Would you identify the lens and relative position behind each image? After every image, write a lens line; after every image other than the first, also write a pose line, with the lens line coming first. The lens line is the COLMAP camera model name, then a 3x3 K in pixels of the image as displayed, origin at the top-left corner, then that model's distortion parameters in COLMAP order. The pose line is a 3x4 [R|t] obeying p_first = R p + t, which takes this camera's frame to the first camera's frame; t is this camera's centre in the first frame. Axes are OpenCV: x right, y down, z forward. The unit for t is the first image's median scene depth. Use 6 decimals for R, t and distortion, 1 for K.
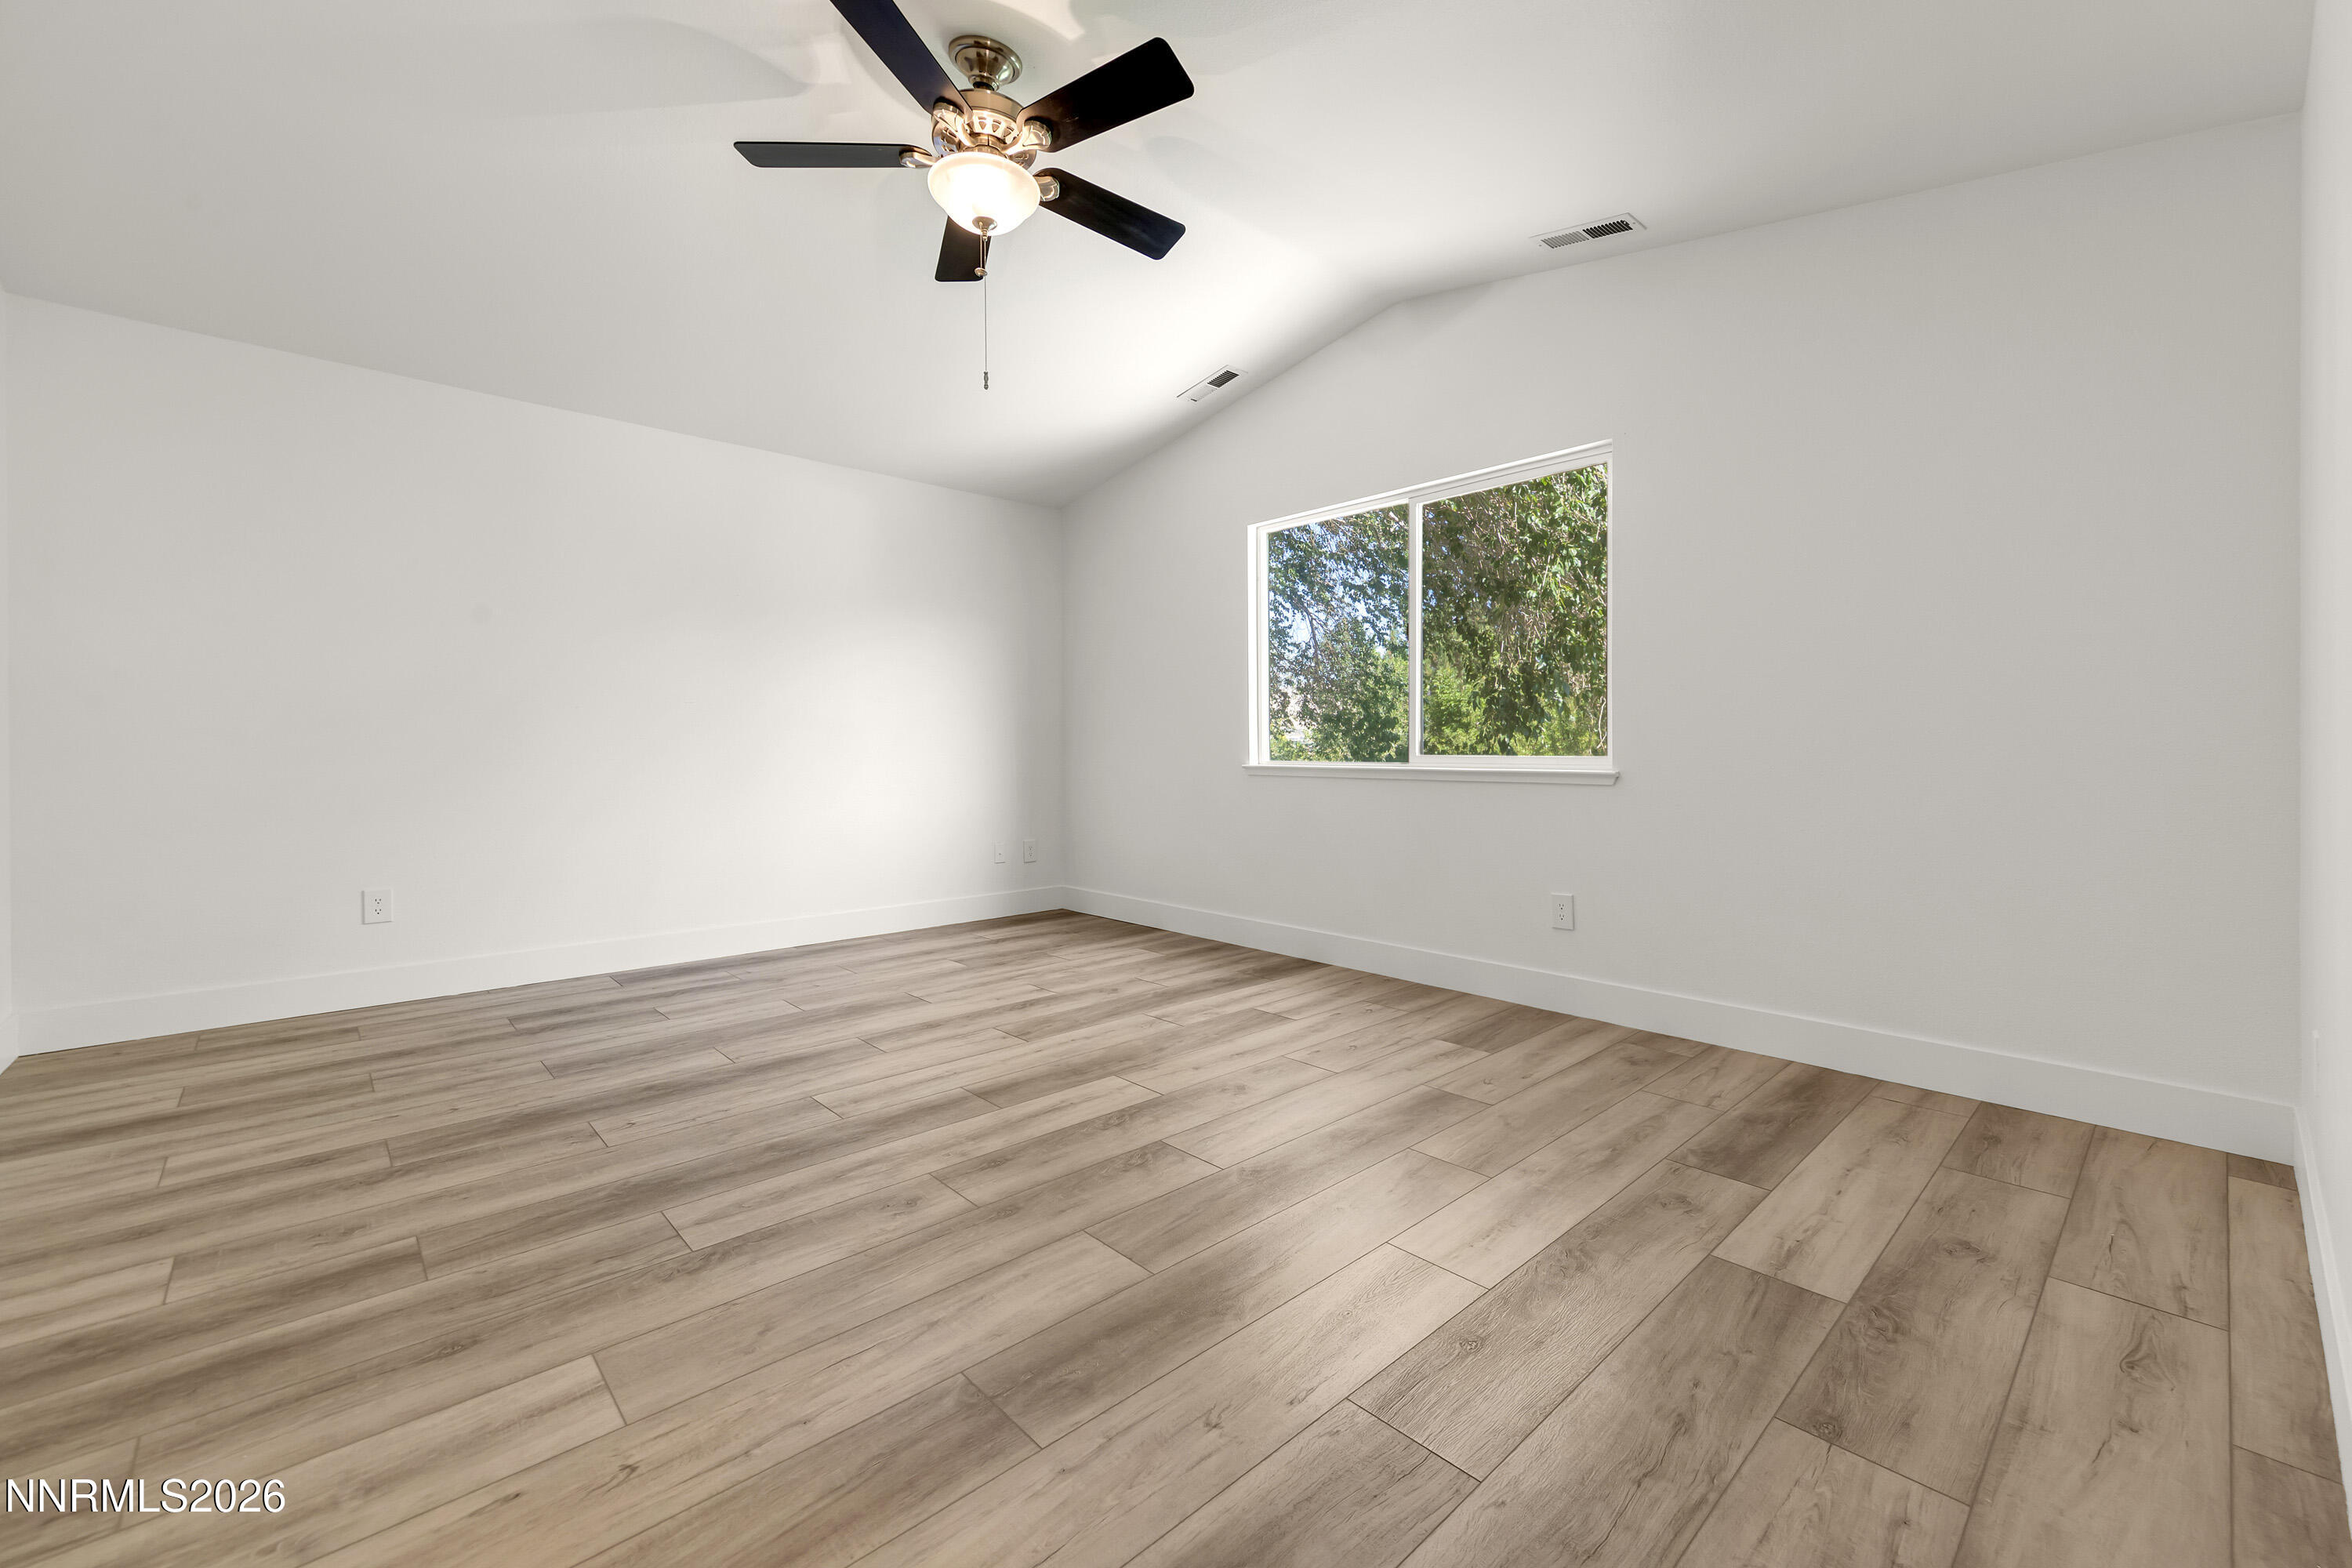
lens RADIAL K [[976.9, 0, 1206.7], [0, 976.9, 792.5], [0, 0, 1]] dist [0.004007, -0.000374]
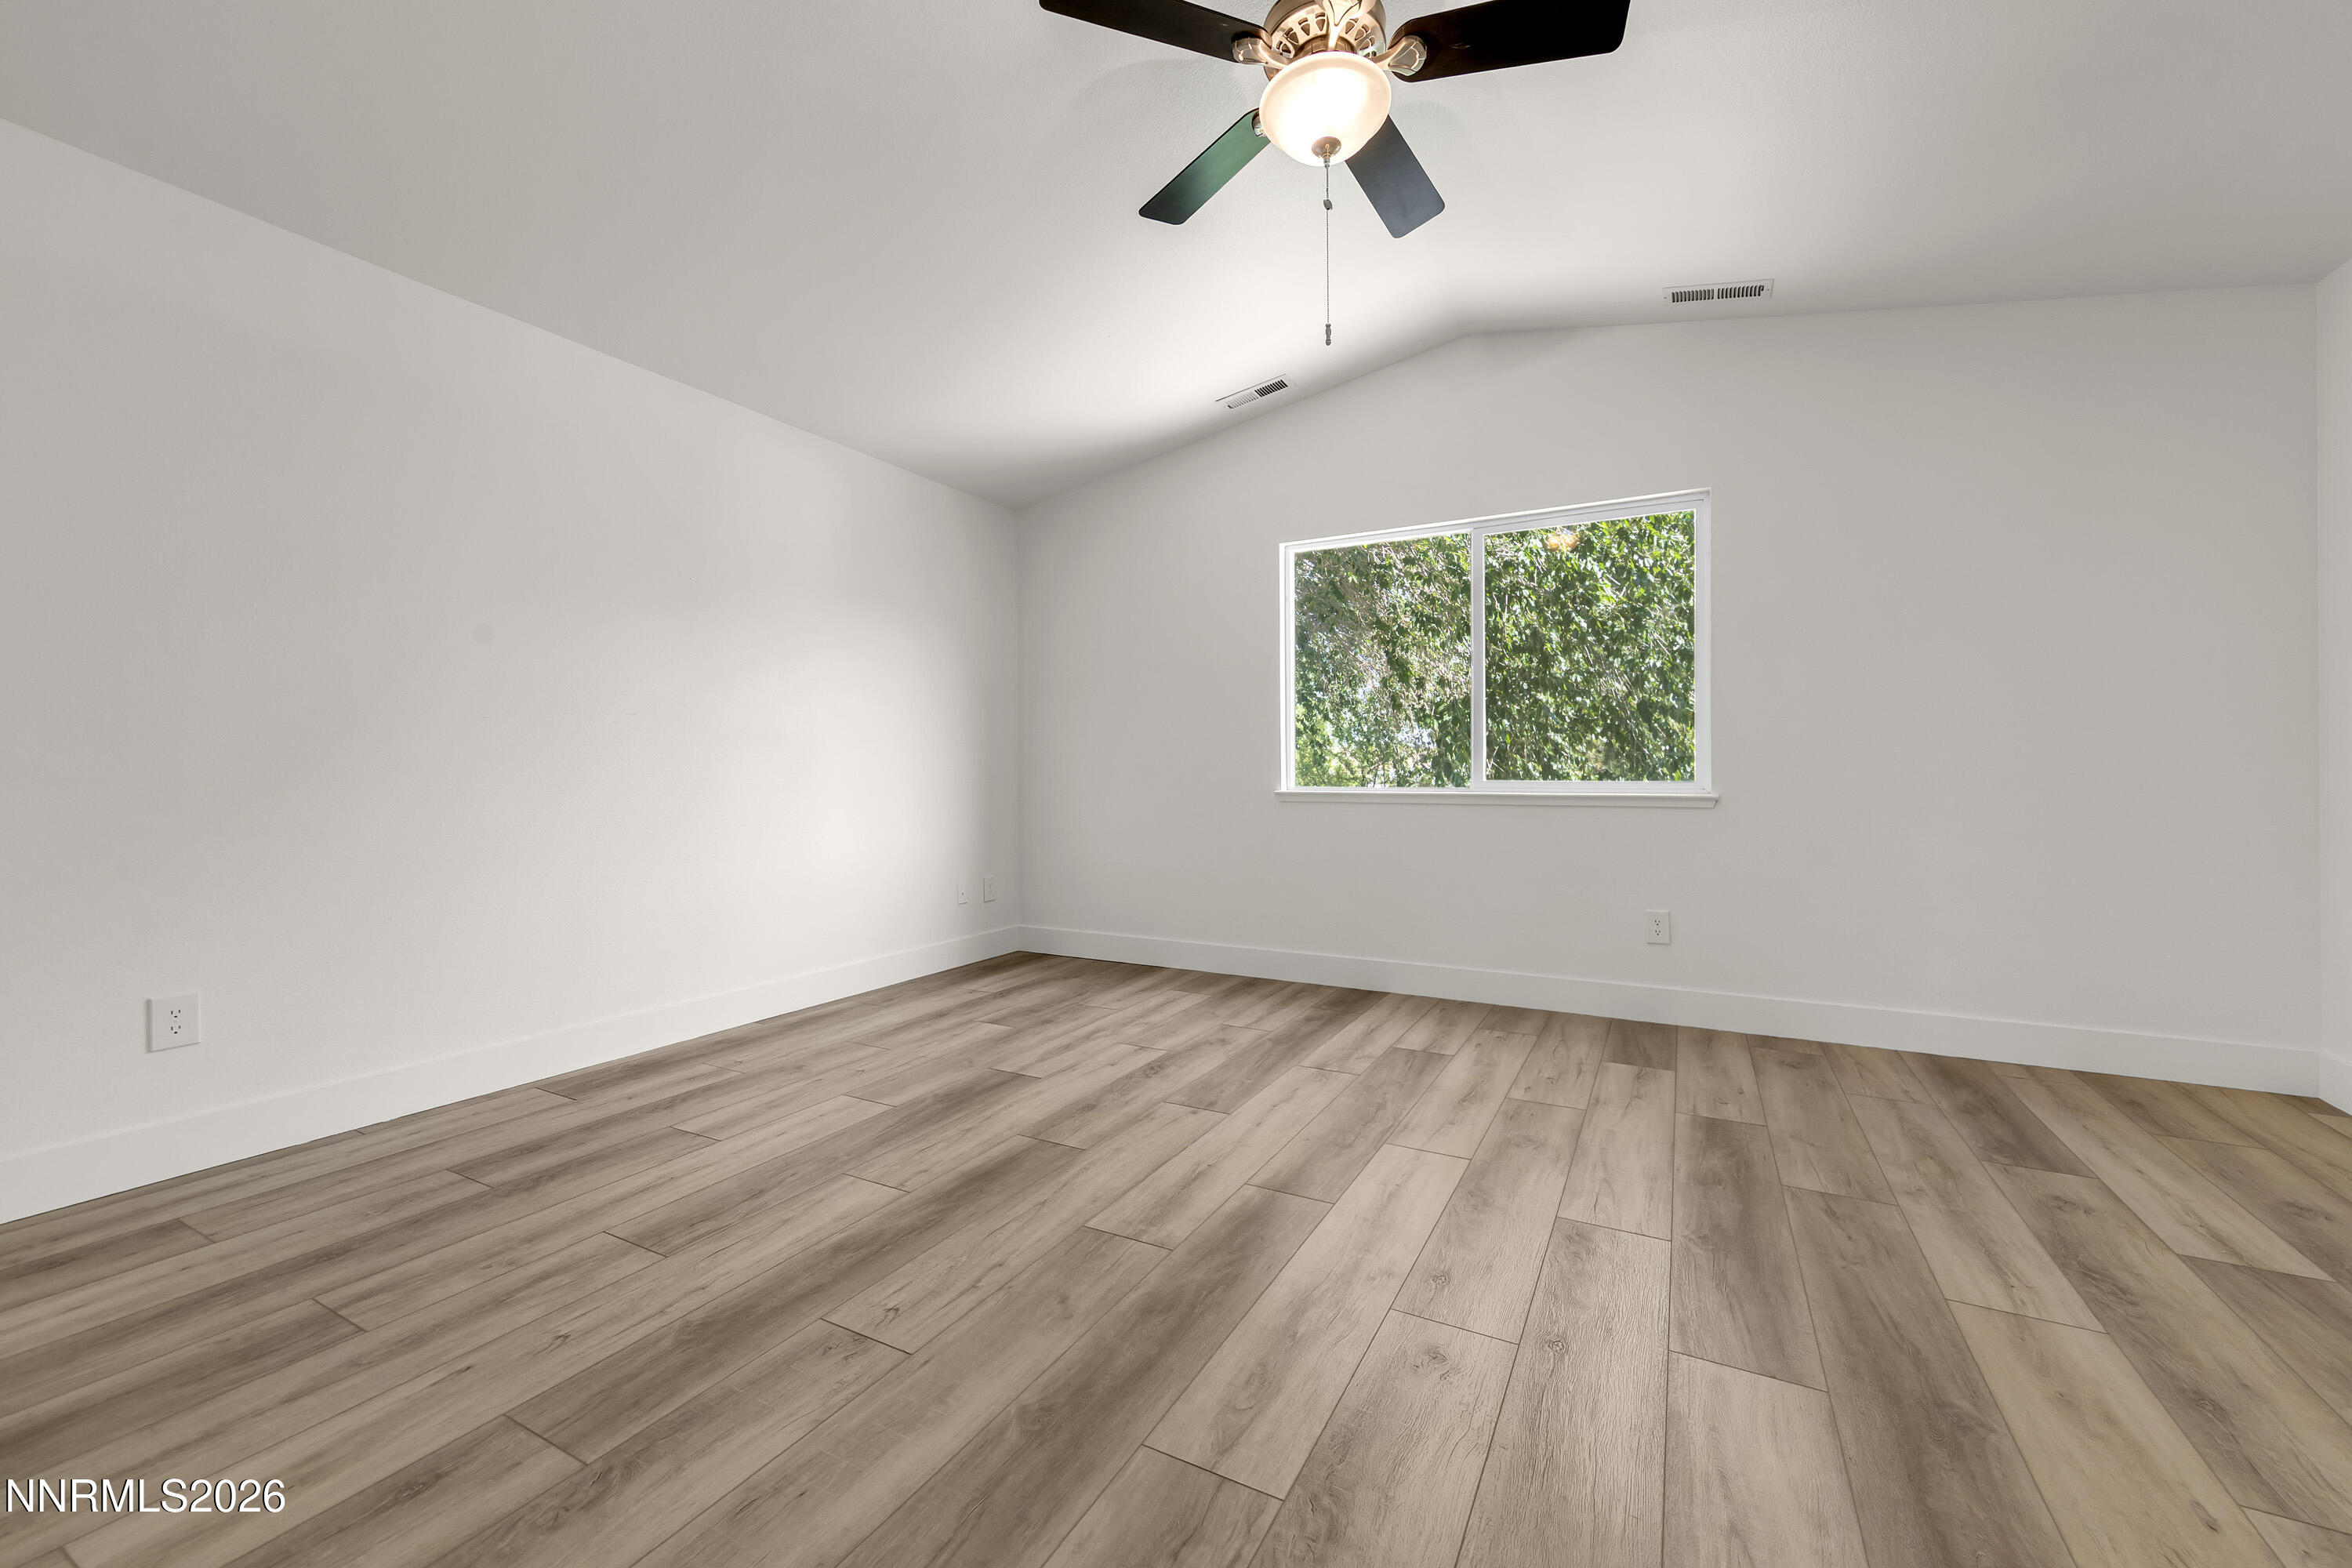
lens RADIAL K [[926.4, 0, 1218.6], [0, 926.4, 800.1], [0, 0, 1]] dist [0.003459, -0.000724]
pose [[0.943035, -0.009605, 0.332556, -0.544718], [0.015051, 0.999791, -0.013806, -0.012269], [-0.332354, 0.018025, 0.942982, 0.270221]]
